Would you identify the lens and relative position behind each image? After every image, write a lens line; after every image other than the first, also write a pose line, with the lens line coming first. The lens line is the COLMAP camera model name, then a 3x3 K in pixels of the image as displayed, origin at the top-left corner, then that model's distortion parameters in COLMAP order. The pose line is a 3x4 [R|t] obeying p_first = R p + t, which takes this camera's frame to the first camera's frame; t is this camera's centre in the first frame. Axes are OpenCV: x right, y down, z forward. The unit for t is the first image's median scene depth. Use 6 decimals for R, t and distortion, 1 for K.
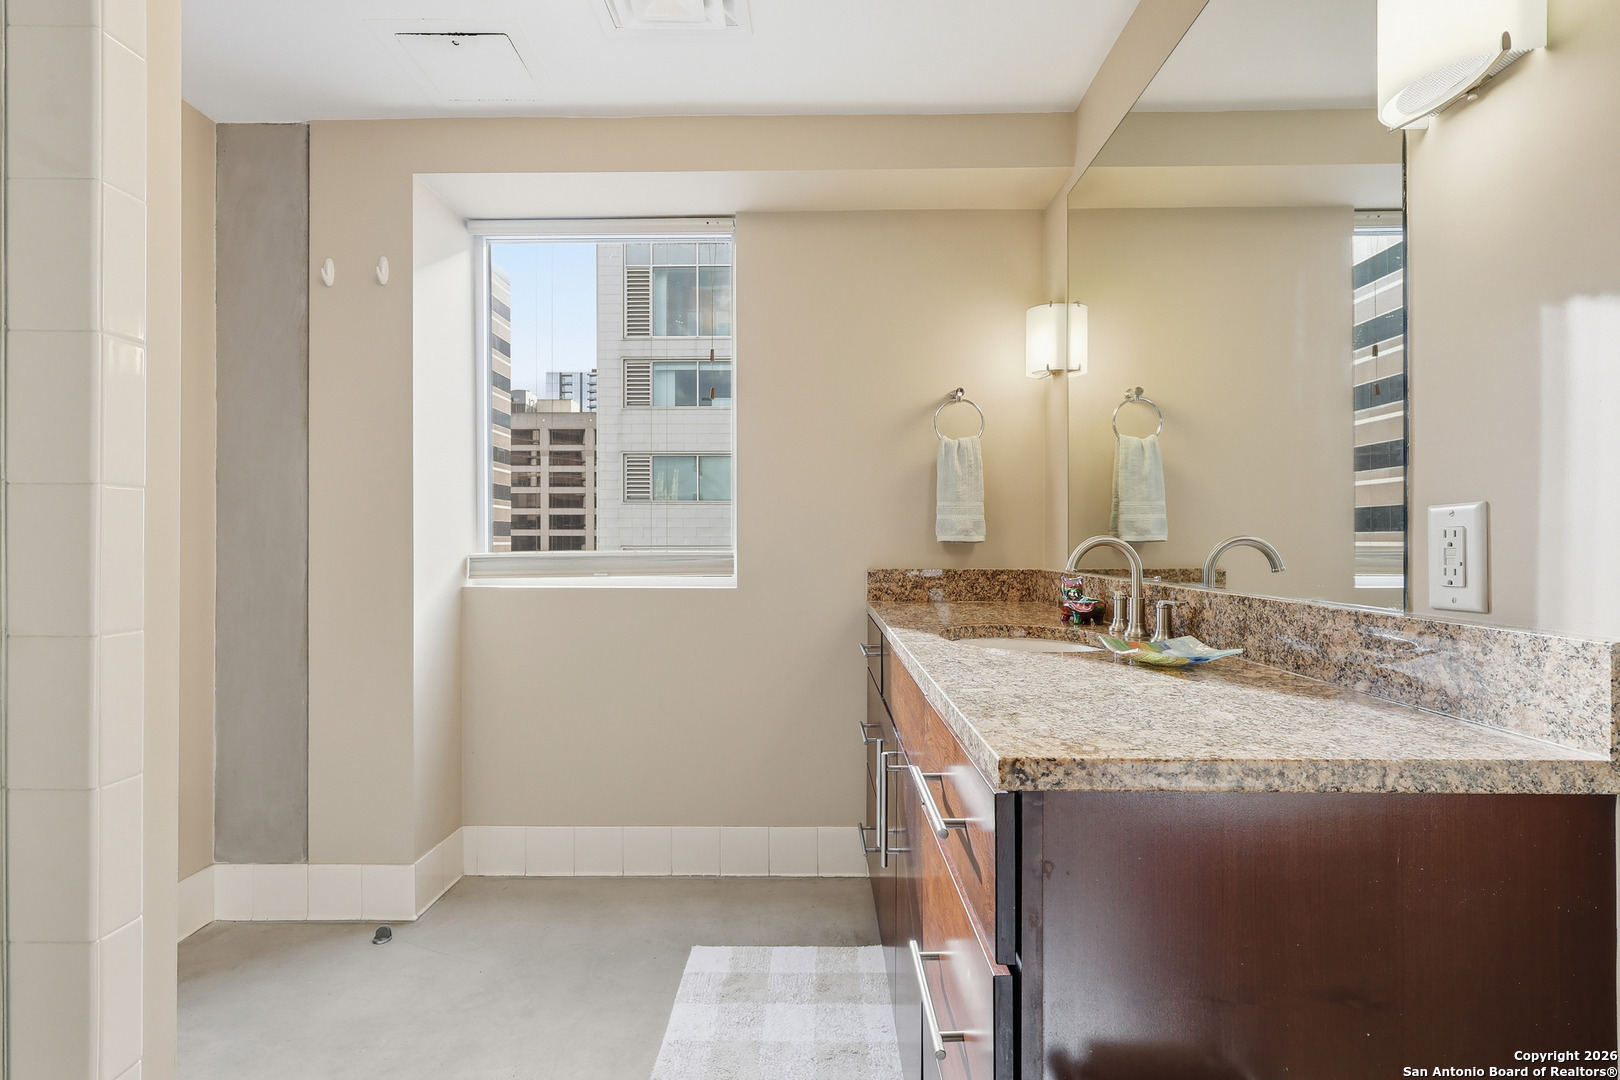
lens RADIAL K [[744.0, 0, 810.0], [0, 744.0, 540.0], [0, 0, 1]] dist [-0.001778, -0.000593]
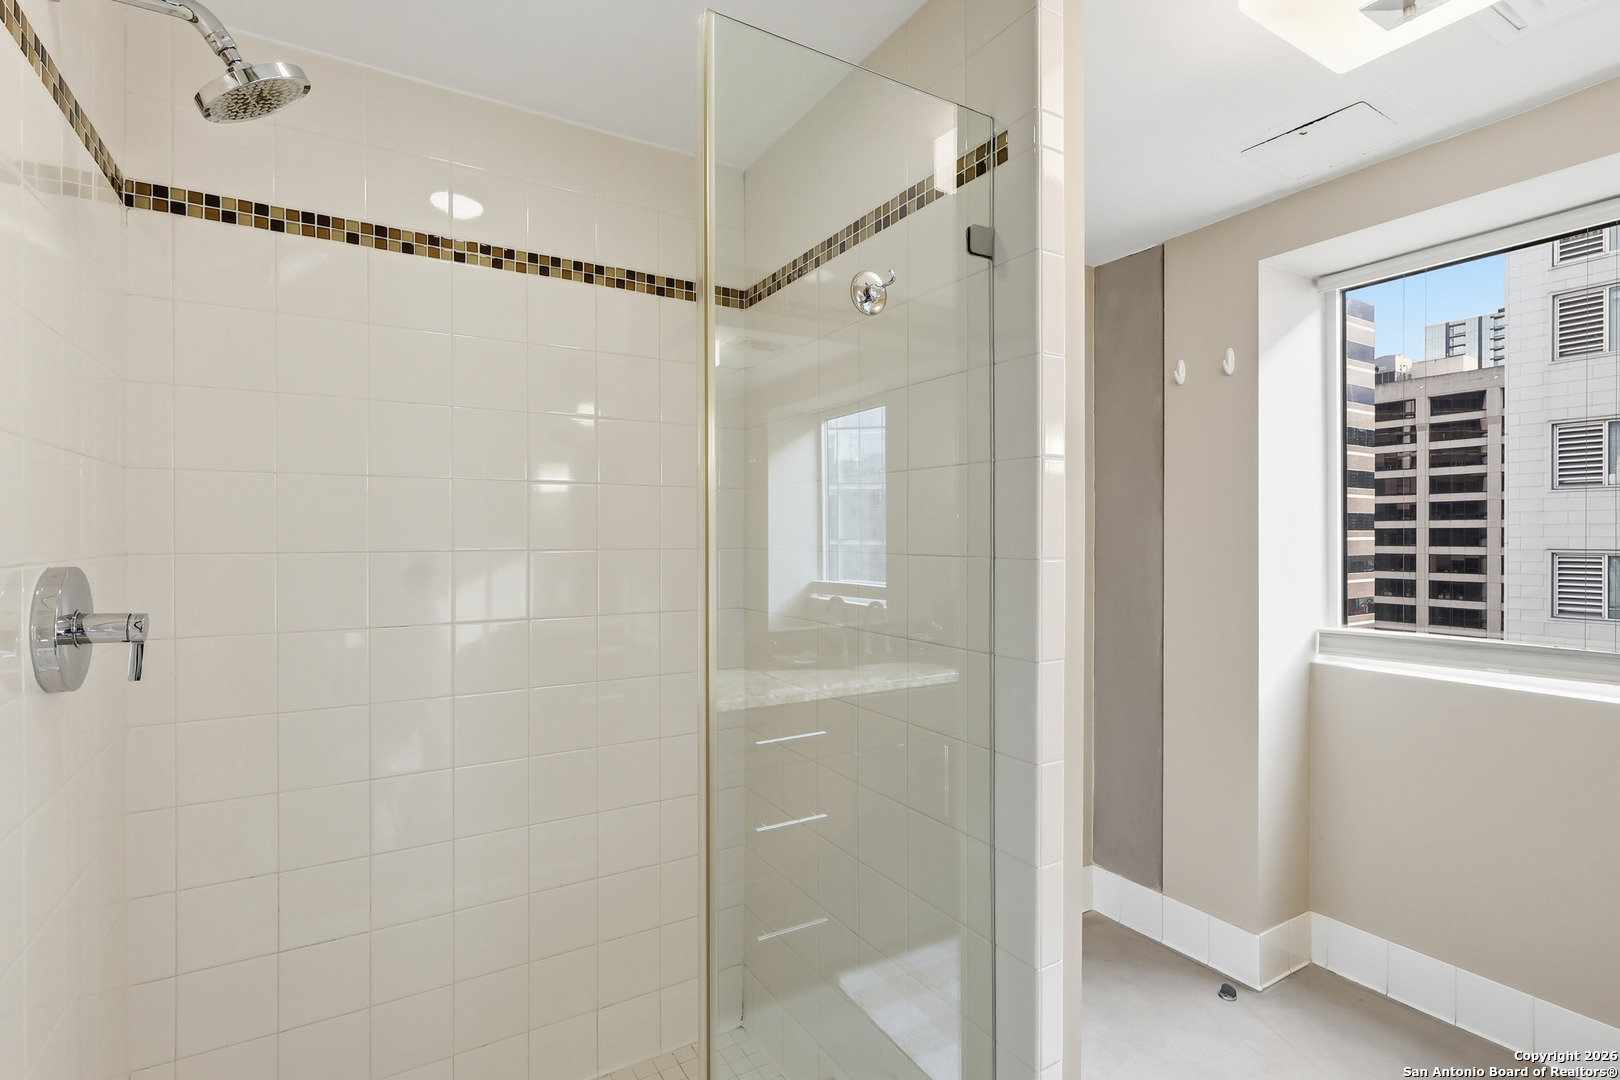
lens RADIAL K [[761.9, 0, 810.0], [0, 761.9, 540.0], [0, 0, 1]] dist [-0.002976, -0.000402]
pose [[0.522691, 0.003230, -0.852516, 0.027603], [0.002347, 0.999984, 0.005227, -0.108510], [0.852519, -0.004733, 0.522675, -0.057133]]
